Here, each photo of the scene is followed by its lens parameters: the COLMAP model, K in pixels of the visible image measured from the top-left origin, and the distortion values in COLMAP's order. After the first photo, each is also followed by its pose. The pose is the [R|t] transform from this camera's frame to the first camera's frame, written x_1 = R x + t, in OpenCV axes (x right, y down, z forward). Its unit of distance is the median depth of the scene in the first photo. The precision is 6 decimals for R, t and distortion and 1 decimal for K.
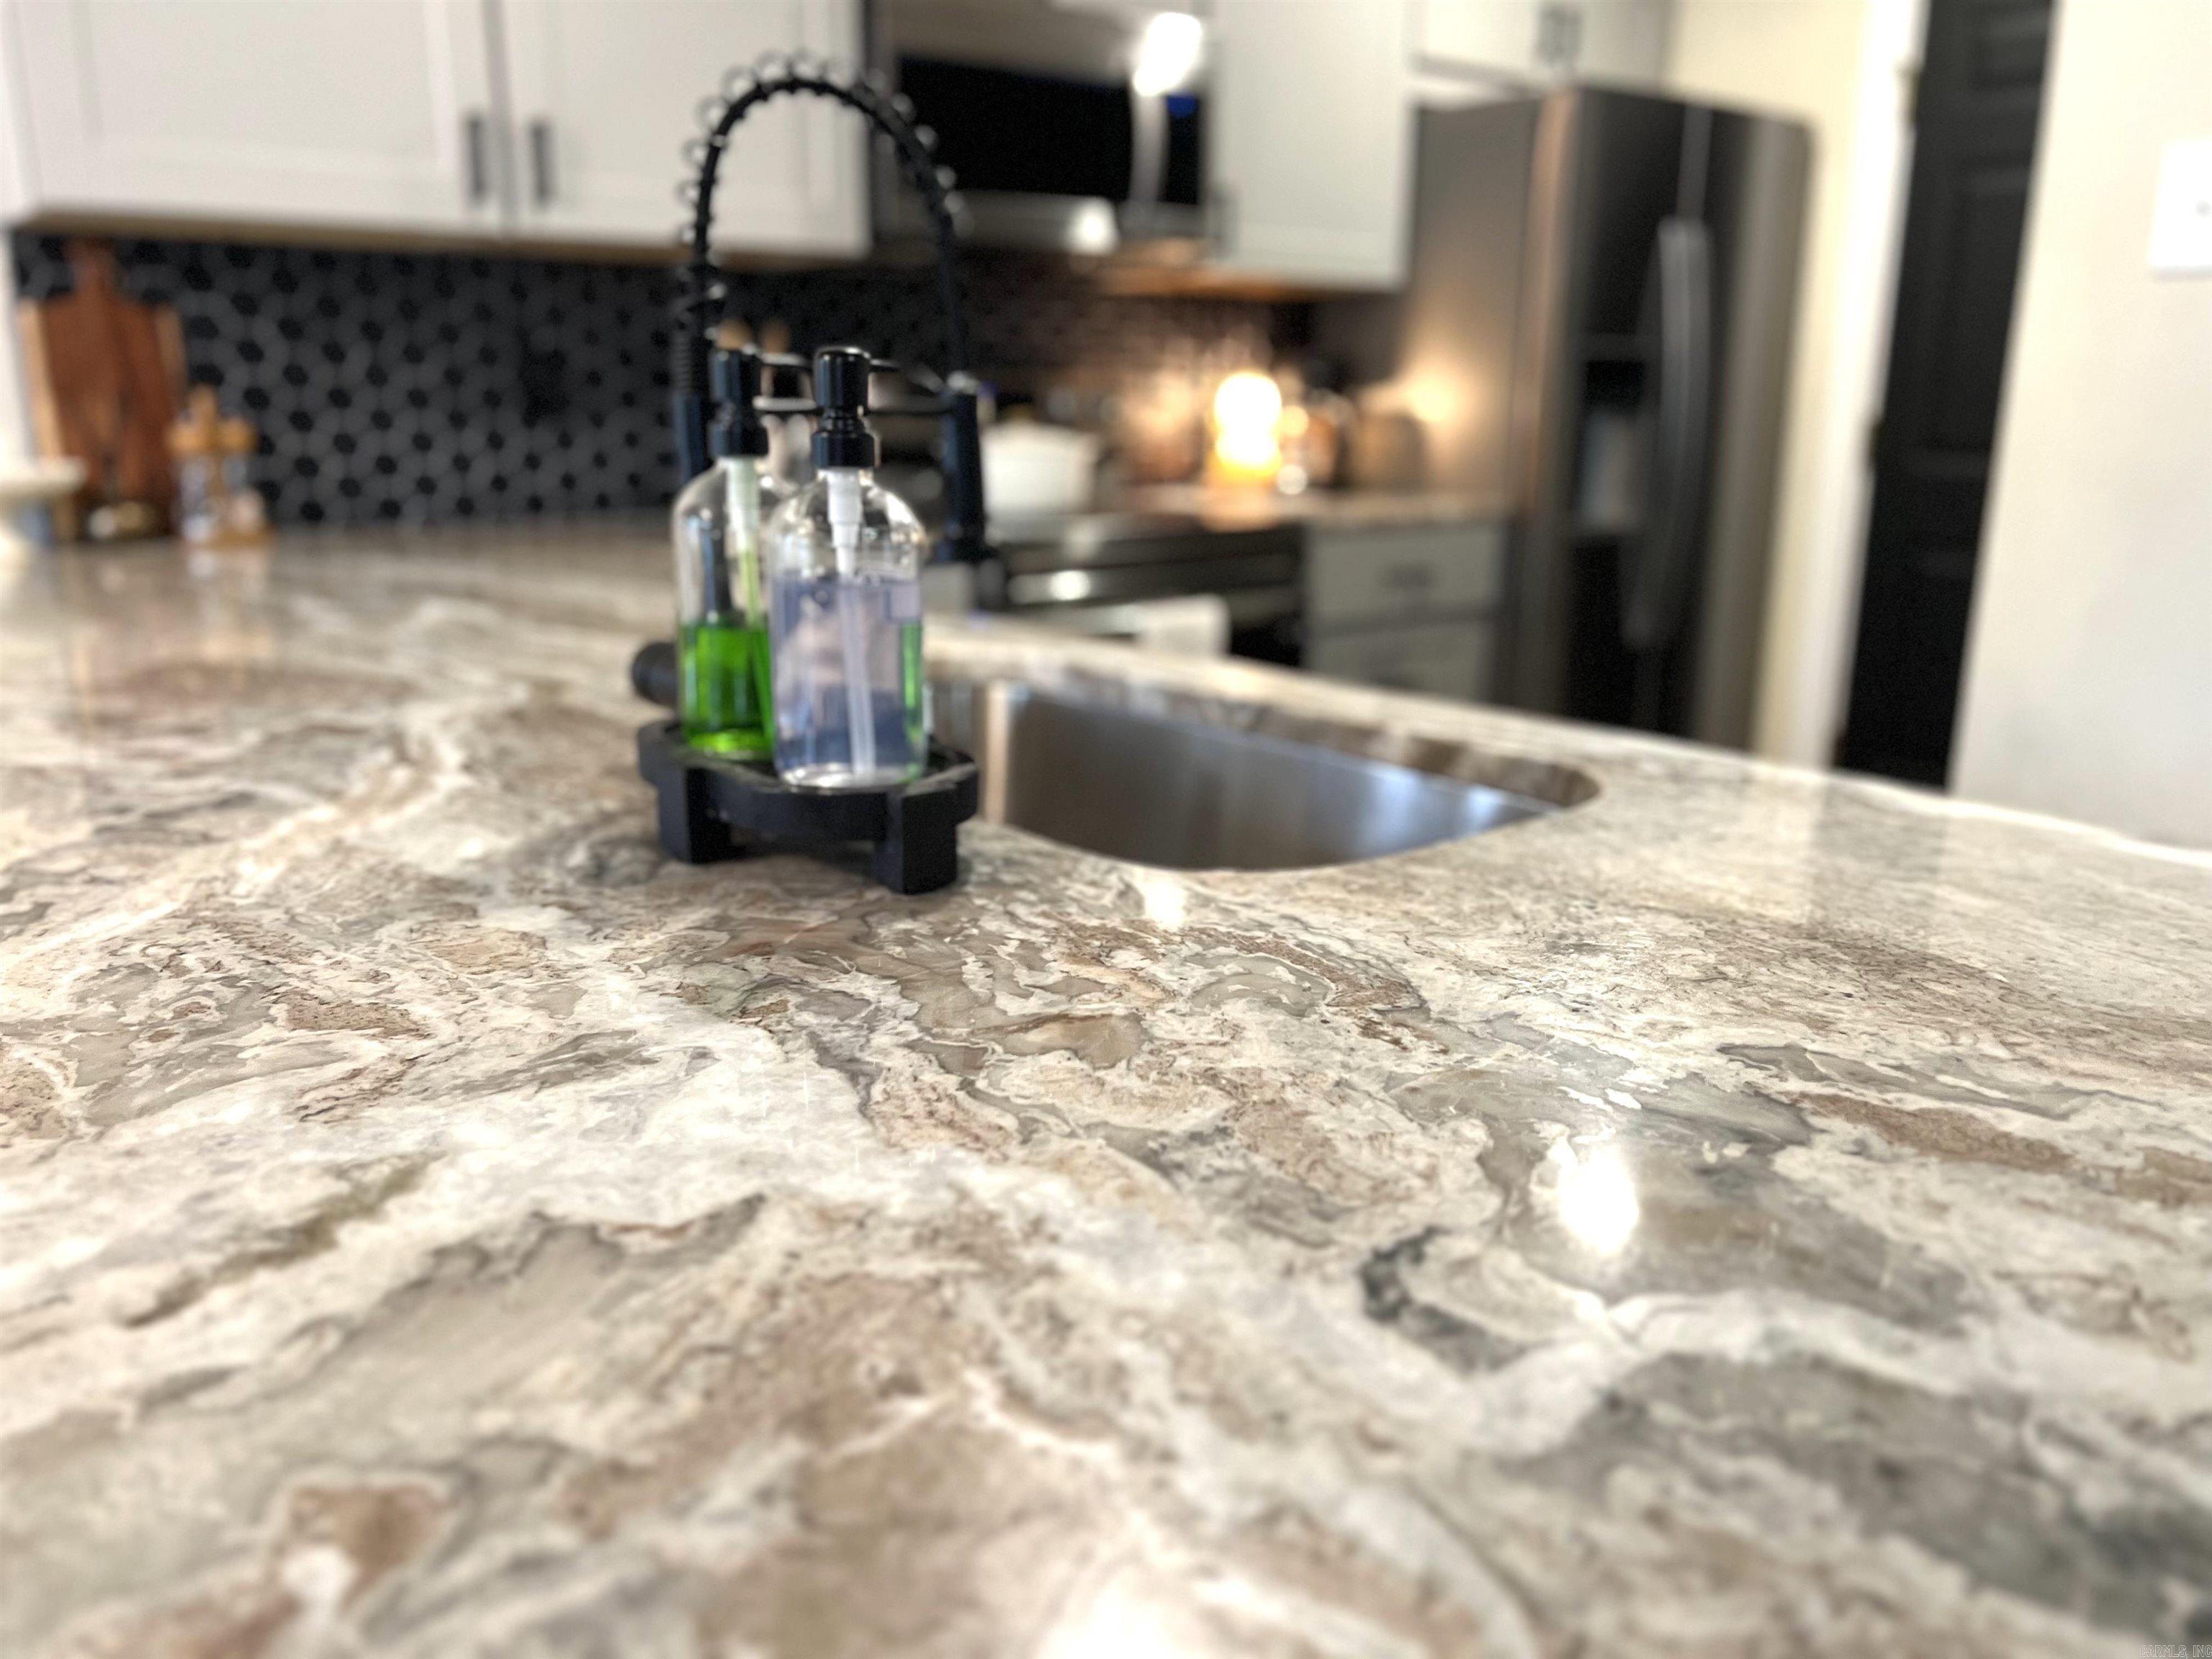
lens RADIAL K [[1648.4, 0, 1101.9], [0, 1648.4, 822.9], [0, 0, 1]] dist [0.061556, -0.065121]
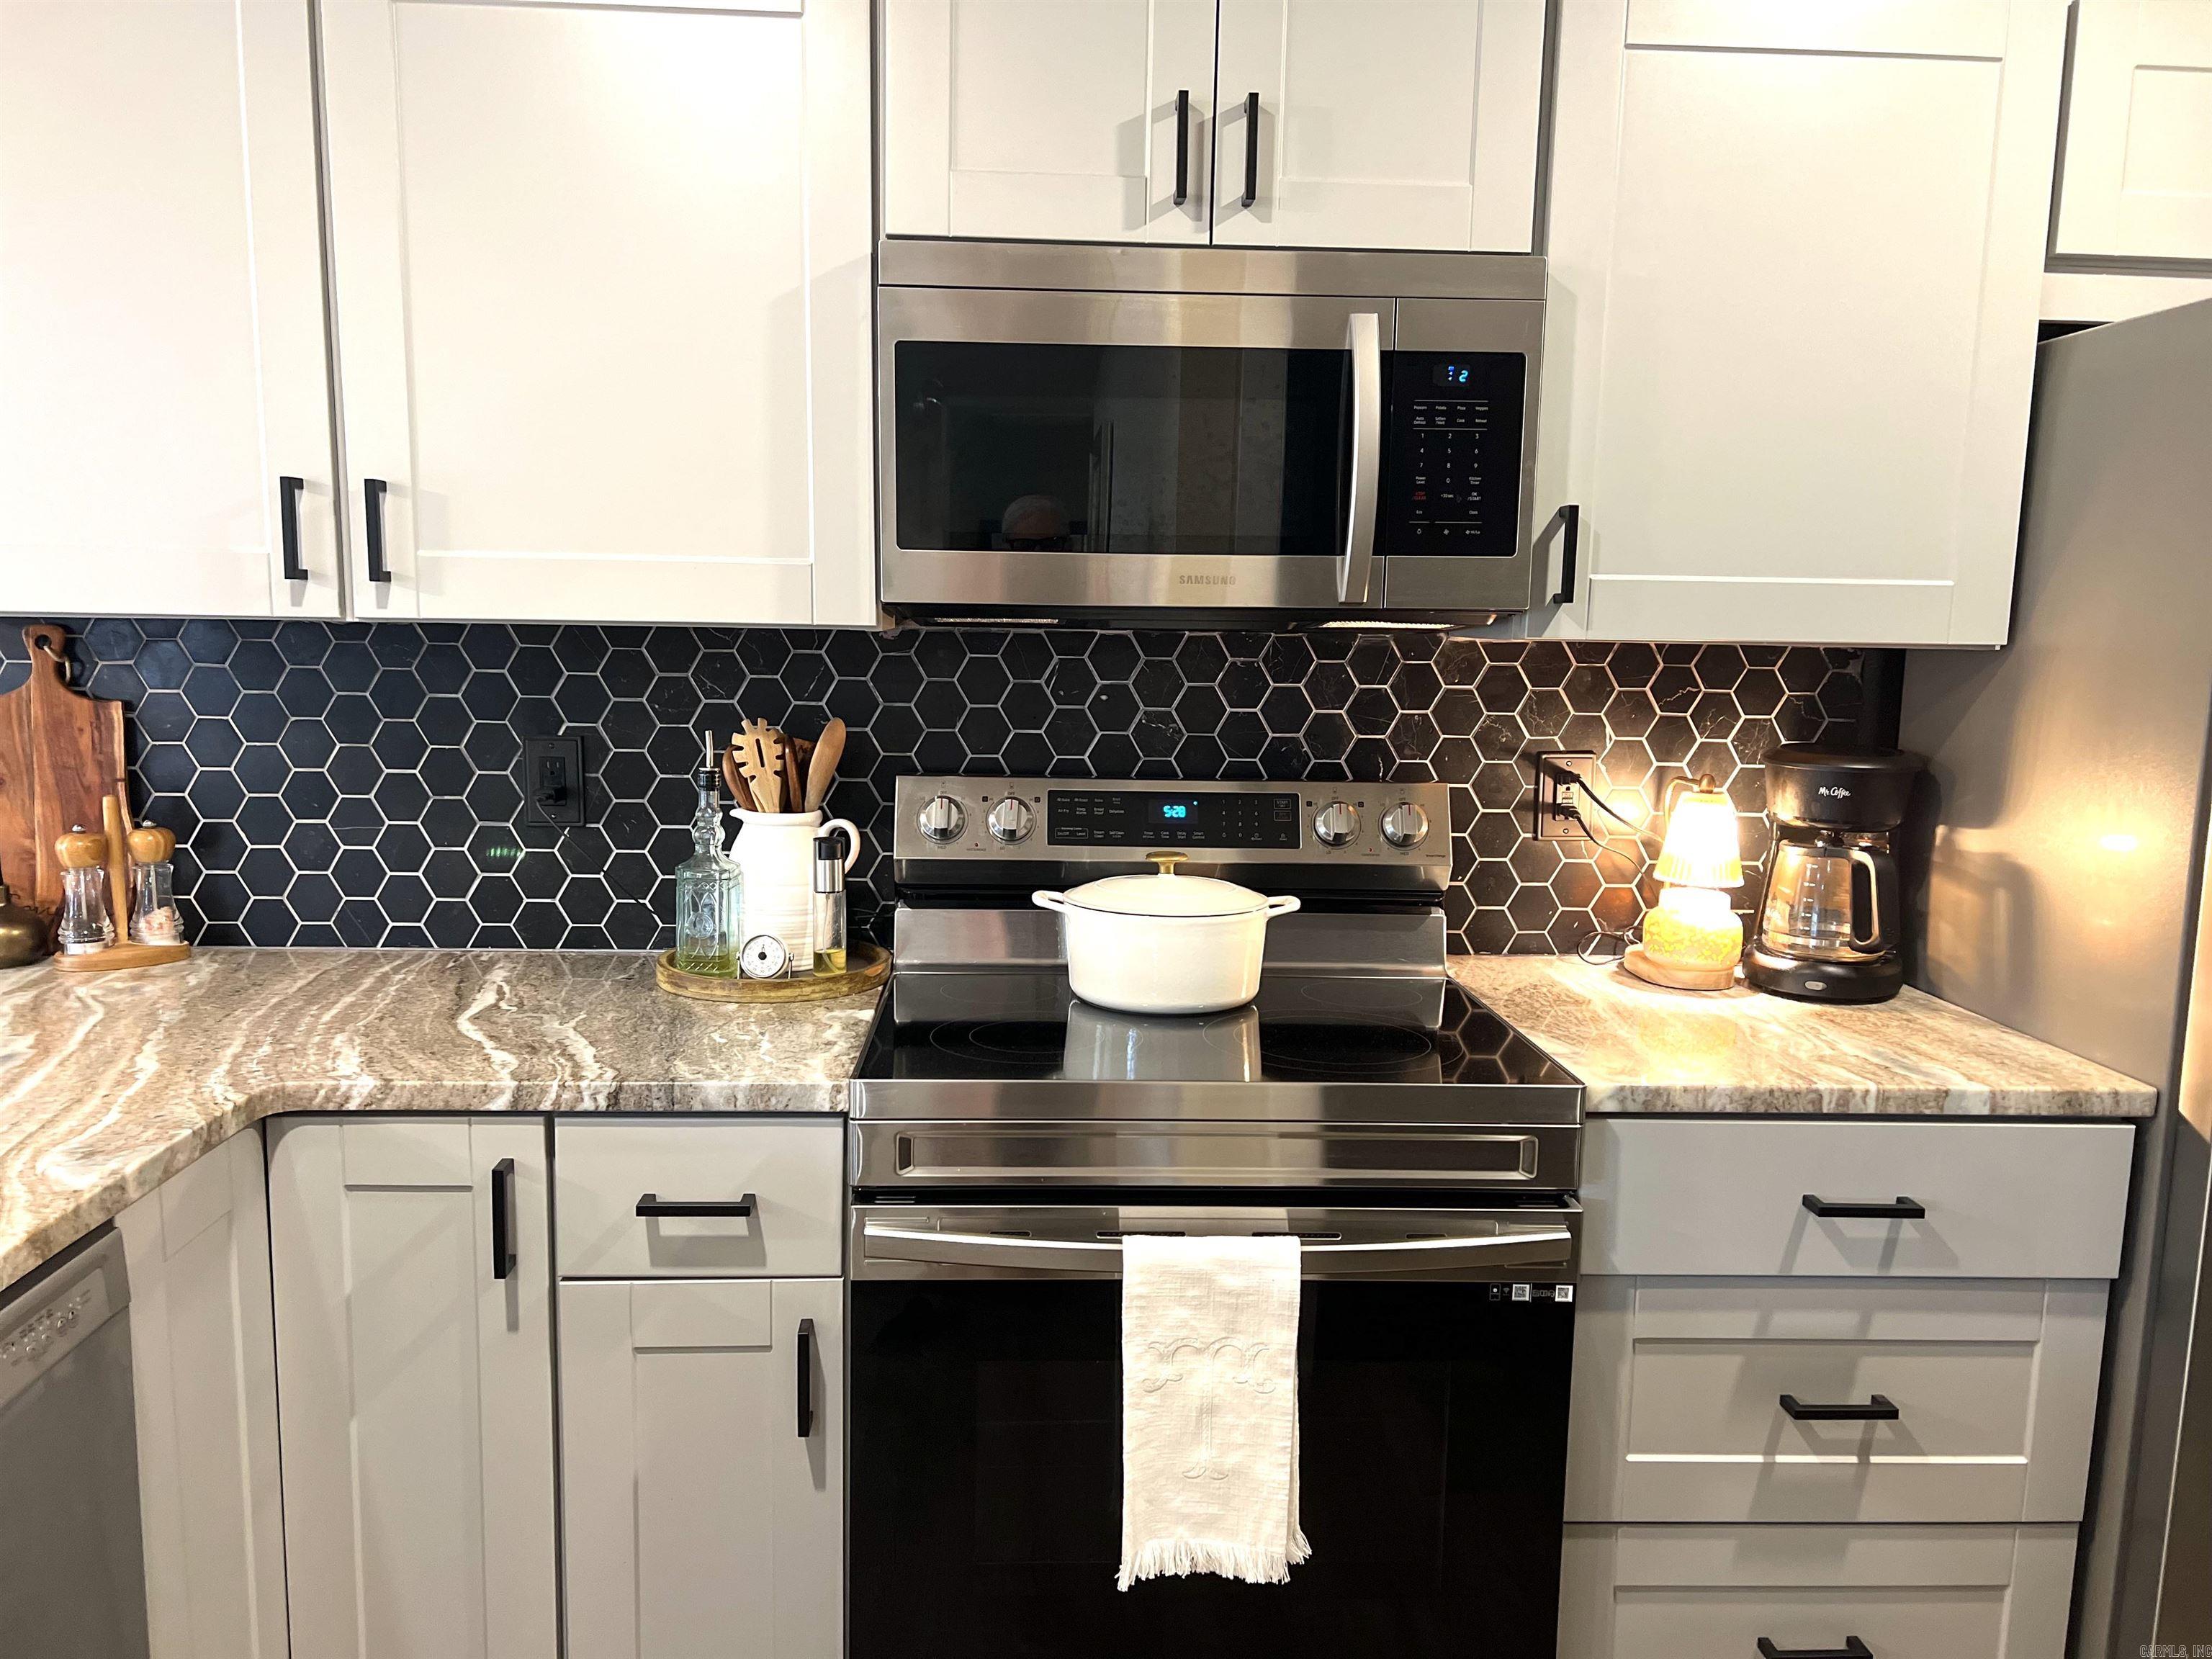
lens RADIAL K [[1648.4, 0, 1100.7], [0, 1648.4, 836.8], [0, 0, 1]] dist [0.061556, -0.065121]
pose [[0.812423, 0.087798, -0.576420, 0.360837], [-0.163346, 0.983283, -0.080454, -0.235932], [0.559720, 0.159518, 0.813183, 0.551504]]
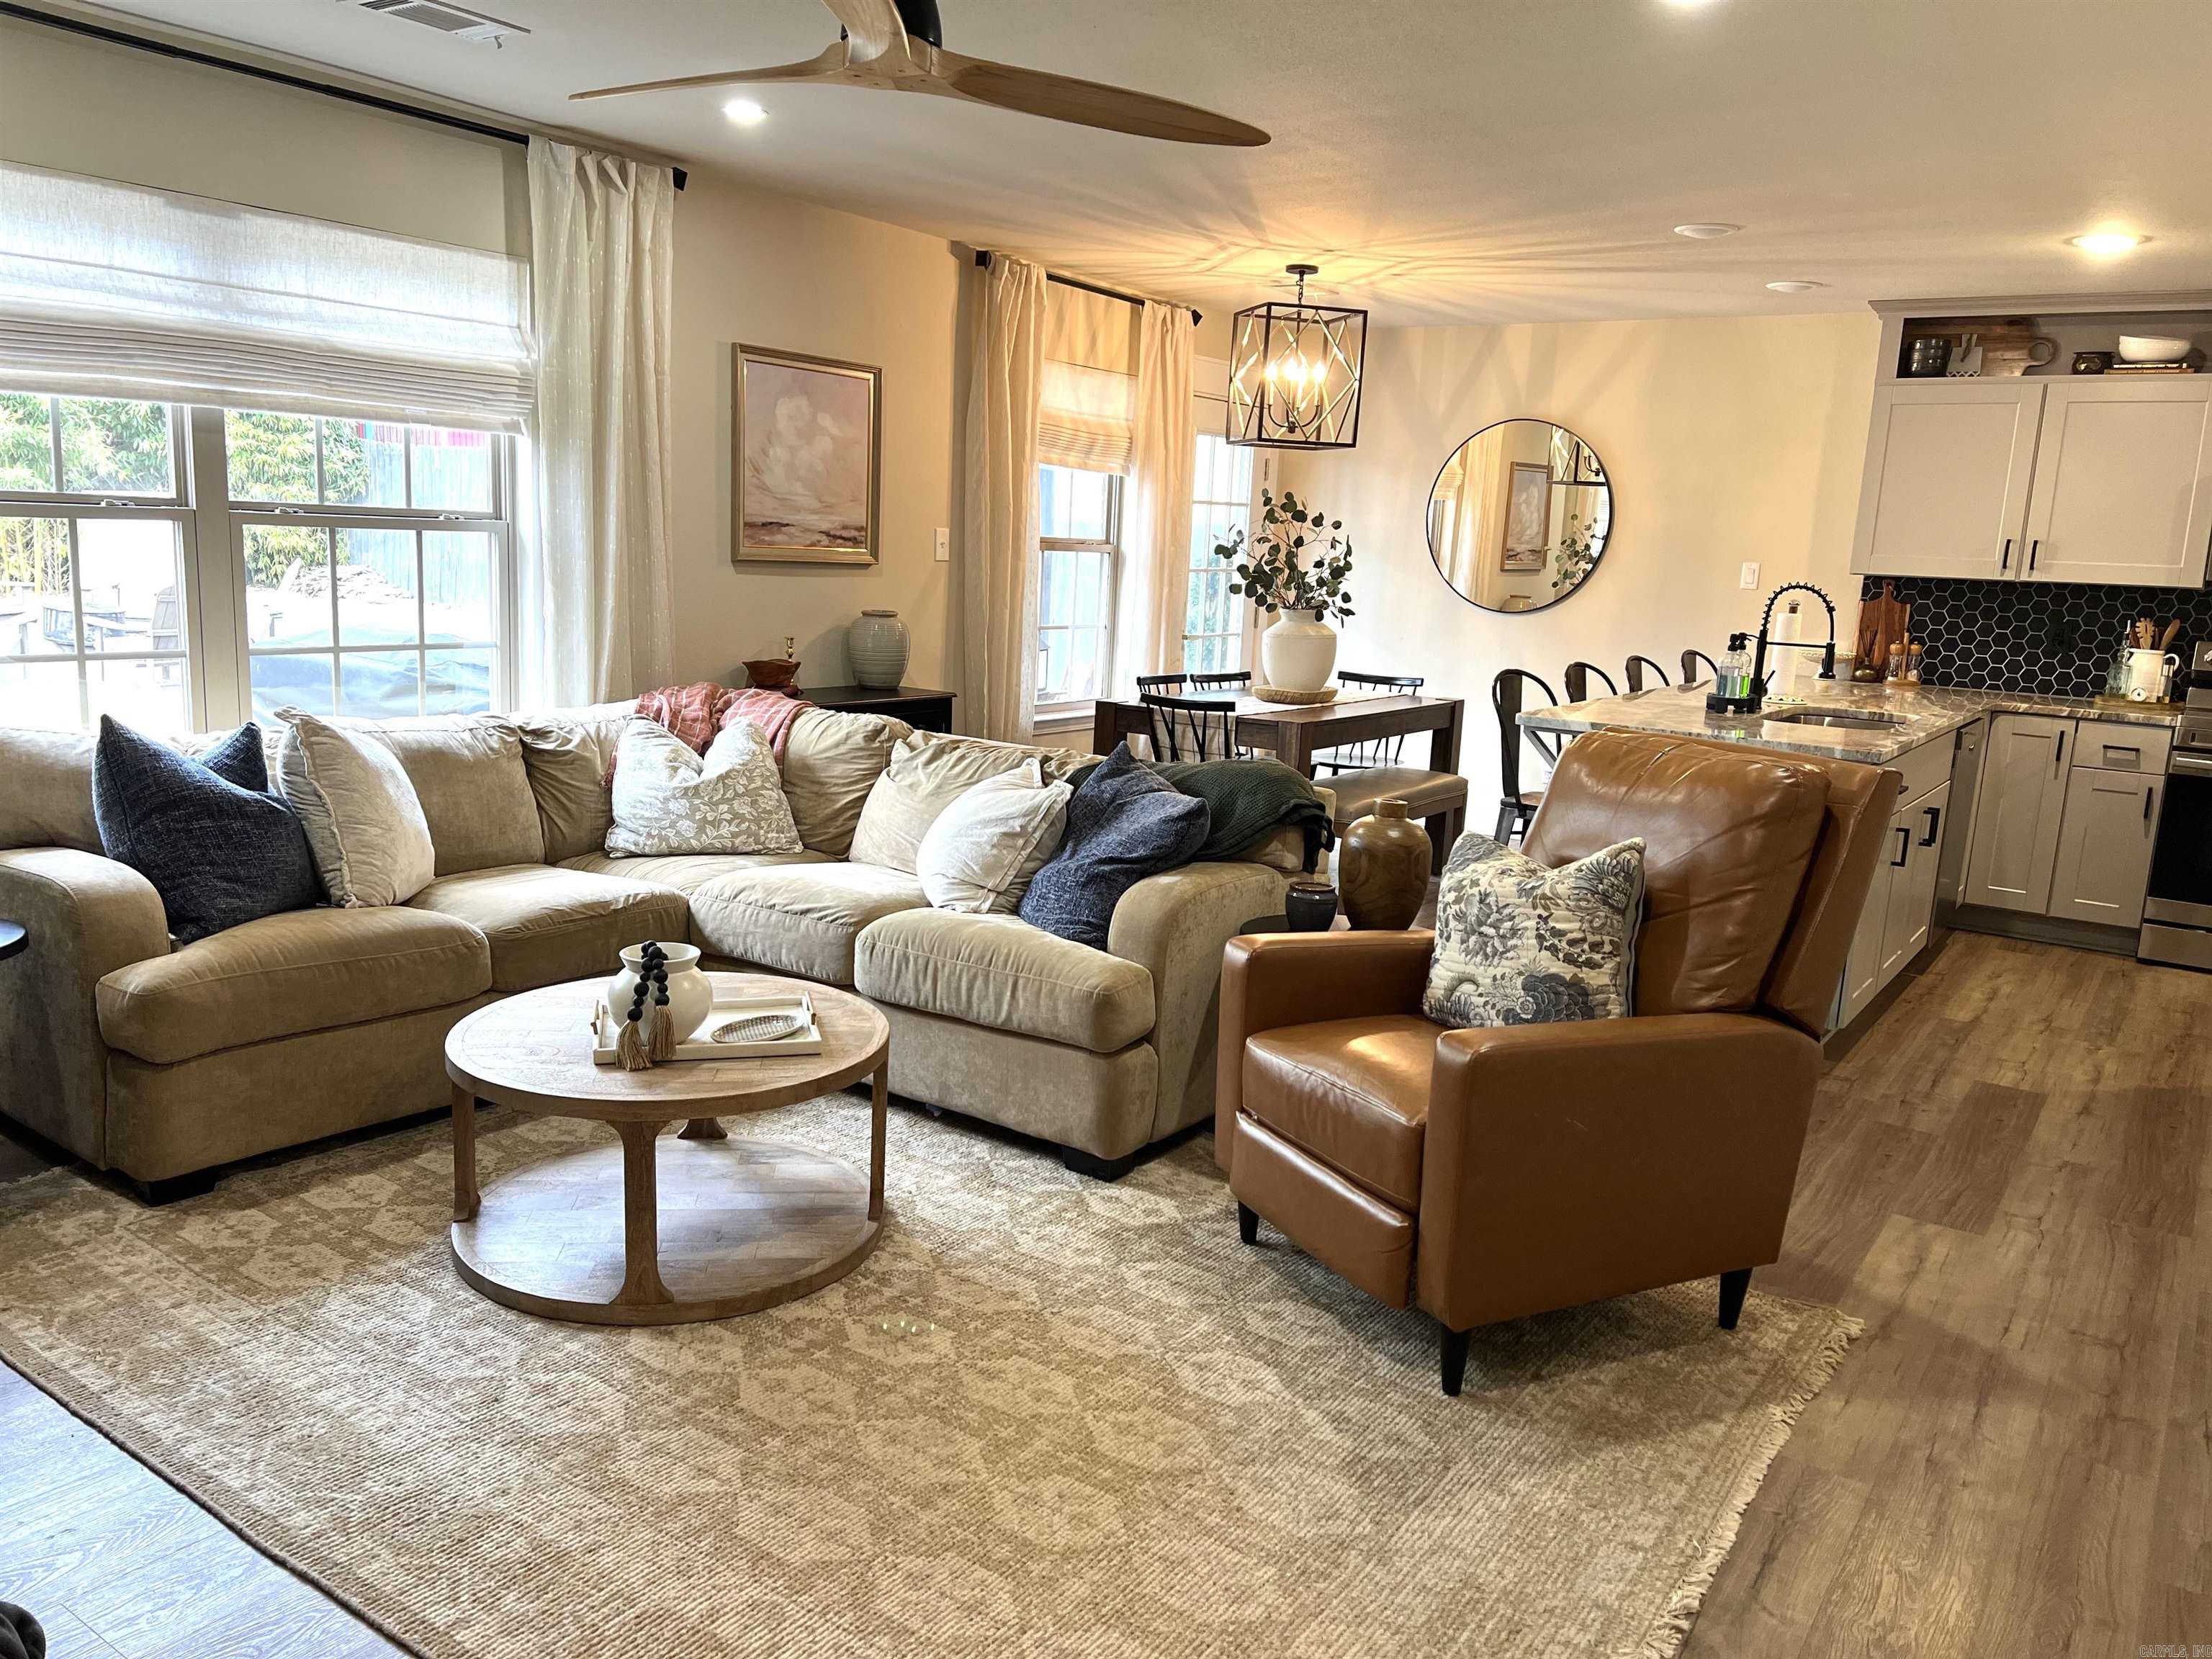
lens RADIAL K [[1648.4, 0, 1095.0], [0, 1648.4, 847.1], [0, 0, 1]] dist [0.061556, -0.065121]
pose [[0.283862, 0.185937, -0.940665, 1.682280], [-0.290348, 0.951630, 0.100487, 0.190660], [0.913849, 0.244595, 0.324118, -1.014090]]
